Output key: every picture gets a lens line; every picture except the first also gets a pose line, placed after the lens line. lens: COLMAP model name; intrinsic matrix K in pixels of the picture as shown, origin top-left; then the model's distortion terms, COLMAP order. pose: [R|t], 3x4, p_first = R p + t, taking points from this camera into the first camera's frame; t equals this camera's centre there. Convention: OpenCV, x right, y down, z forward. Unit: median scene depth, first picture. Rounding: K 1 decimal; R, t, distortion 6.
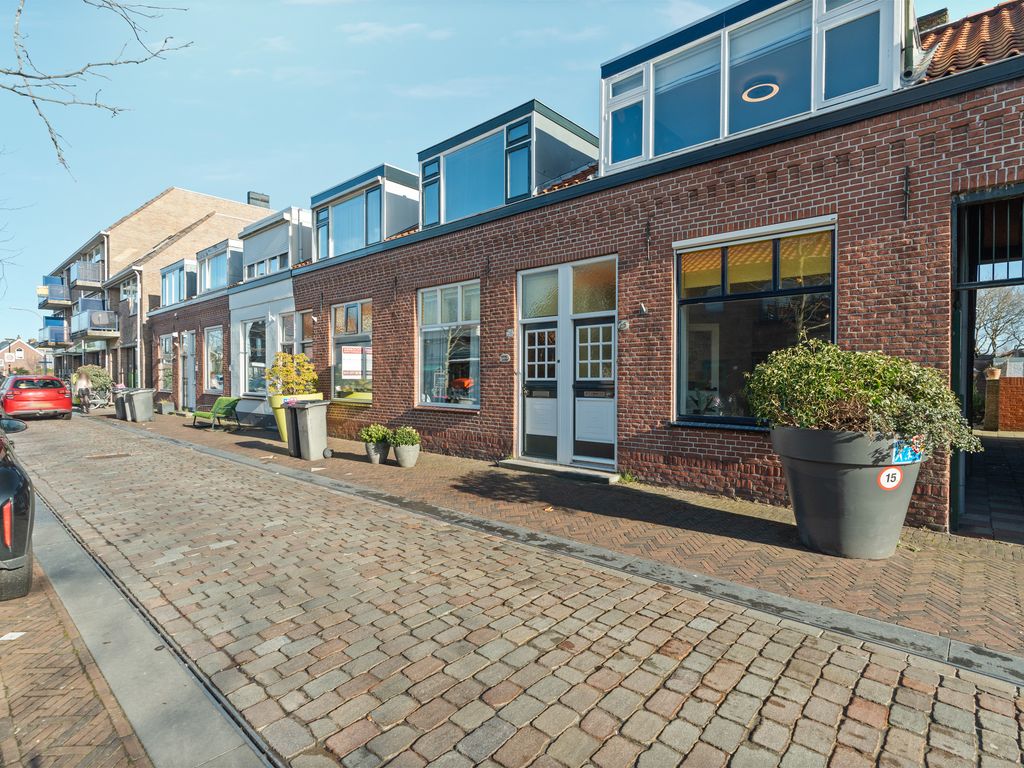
lens RADIAL K [[520.4, 0, 515.3], [0, 520.4, 384.0], [0, 0, 1]] dist [0.001368, -0.001039]
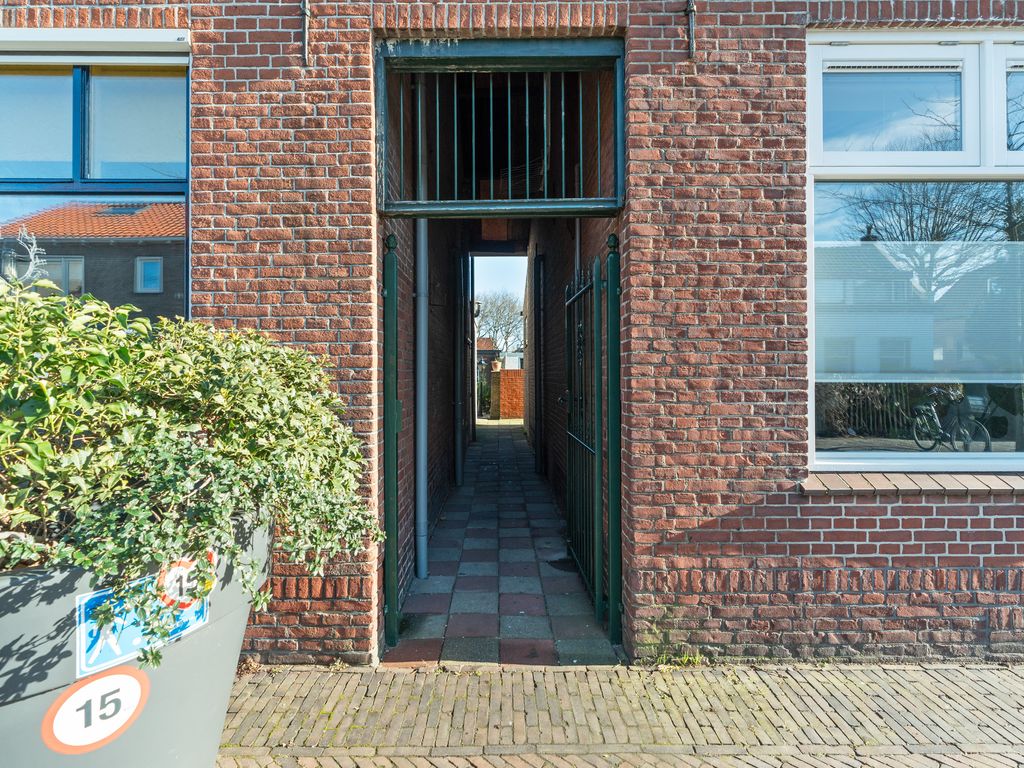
lens RADIAL K [[484.6, 0, 506.6], [0, 484.6, 367.4], [0, 0, 1]] dist [0.002242, -0.001044]
pose [[0.745978, -0.001053, 0.665970, 0.430100], [0.013119, 0.999828, -0.013114, -0.006087], [-0.665841, 0.018520, 0.745863, 0.382411]]
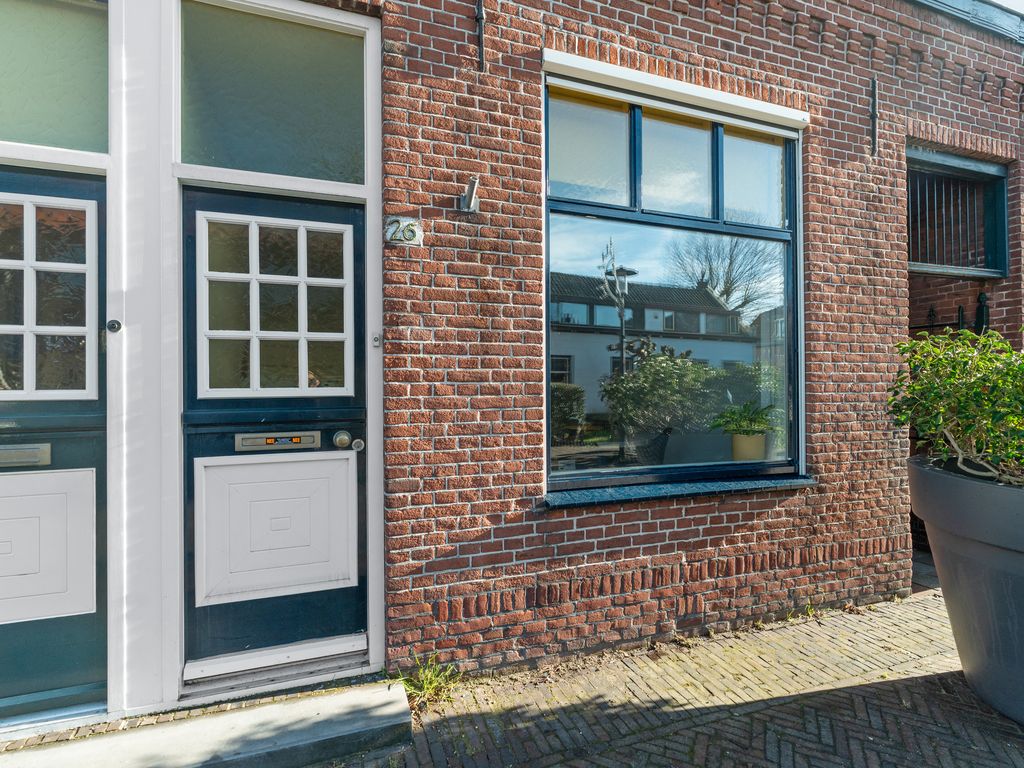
lens RADIAL K [[520.4, 0, 515.0], [0, 520.4, 384.5], [0, 0, 1]] dist [0.001368, -0.001039]
pose [[0.479261, -0.001298, 0.877671, -0.058527], [0.013378, 0.999894, -0.005827, -0.011647], [-0.877570, 0.014534, 0.479227, 0.809119]]
